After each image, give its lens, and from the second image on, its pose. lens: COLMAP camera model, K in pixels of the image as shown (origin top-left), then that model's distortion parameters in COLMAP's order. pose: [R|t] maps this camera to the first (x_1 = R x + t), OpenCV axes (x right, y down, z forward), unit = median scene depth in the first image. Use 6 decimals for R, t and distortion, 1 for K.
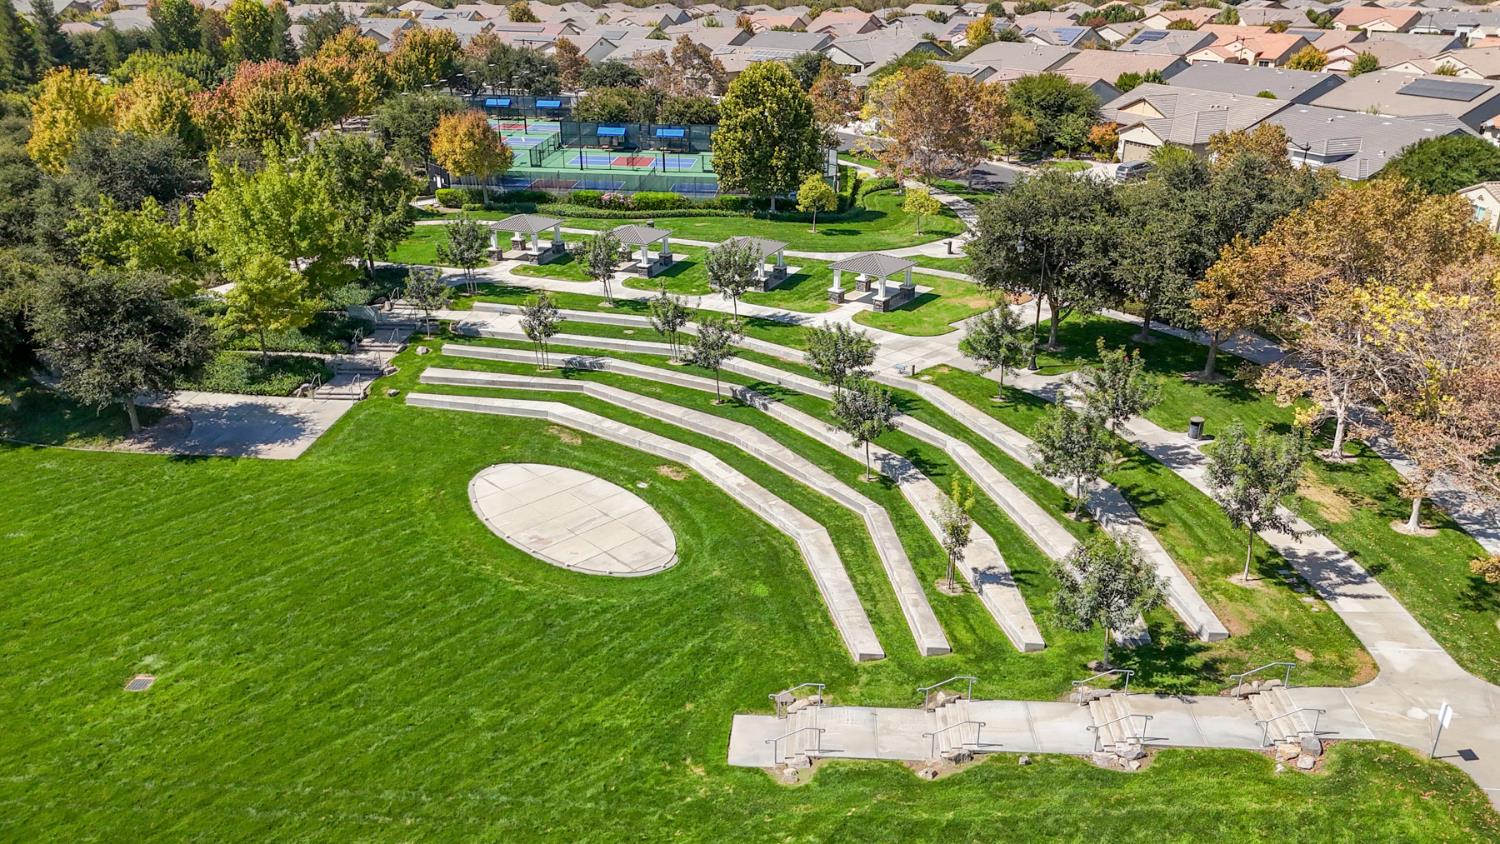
lens RADIAL K [[1118.5, 0, 750.2], [0, 1118.5, 421.0], [0, 0, 1]] dist [-0.002433, -0.005139]
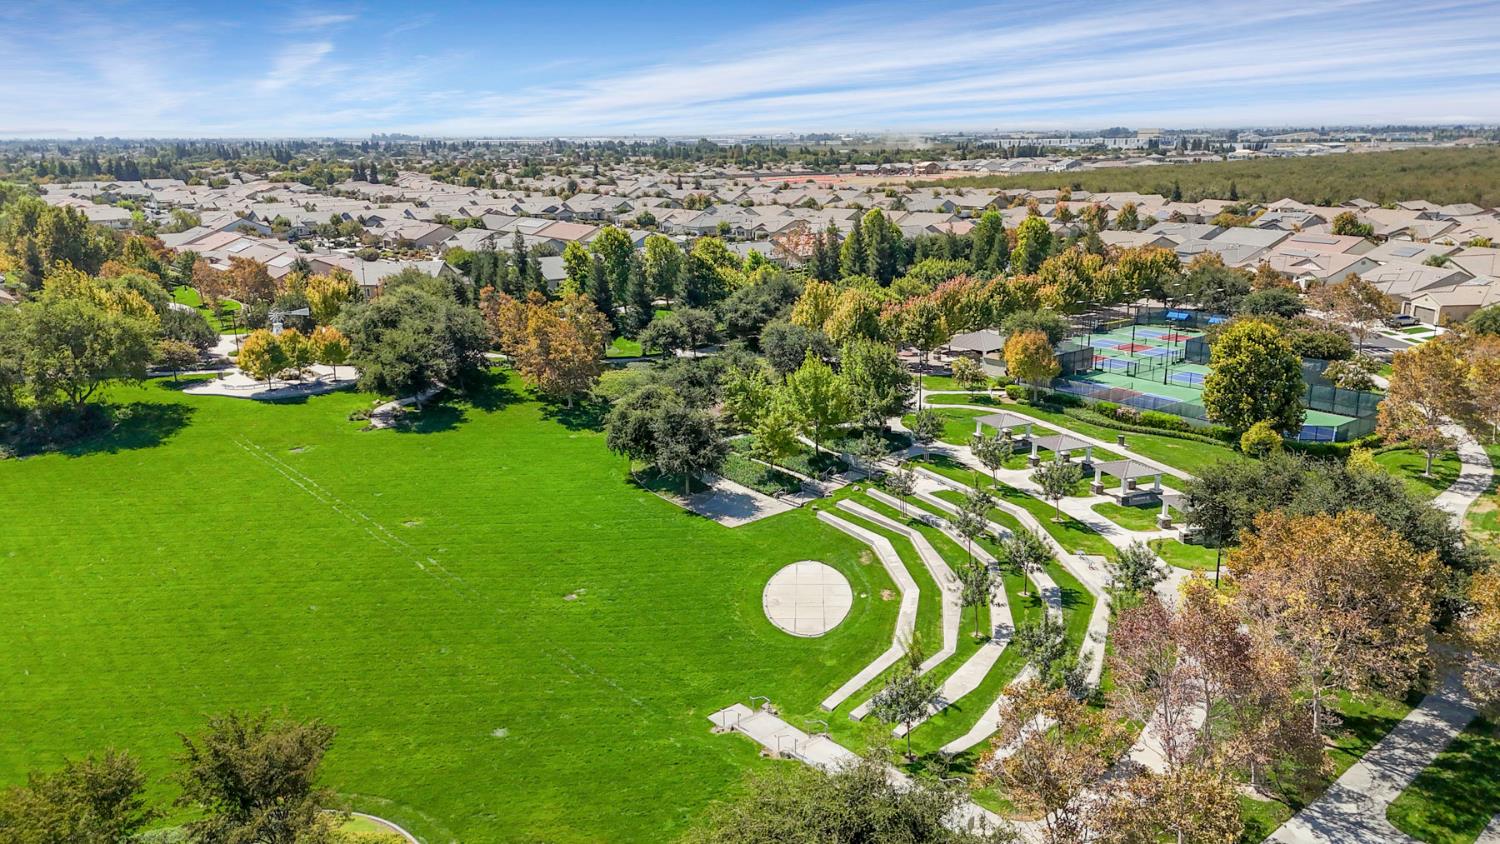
lens RADIAL K [[1118.5, 0, 737.8], [0, 1118.5, 419.7], [0, 0, 1]] dist [-0.002433, -0.005139]
pose [[0.665138, 0.168188, -0.727533, 0.722748], [-0.264367, 0.964239, -0.018786, -0.084848], [0.698356, 0.204830, 0.685816, -0.195680]]
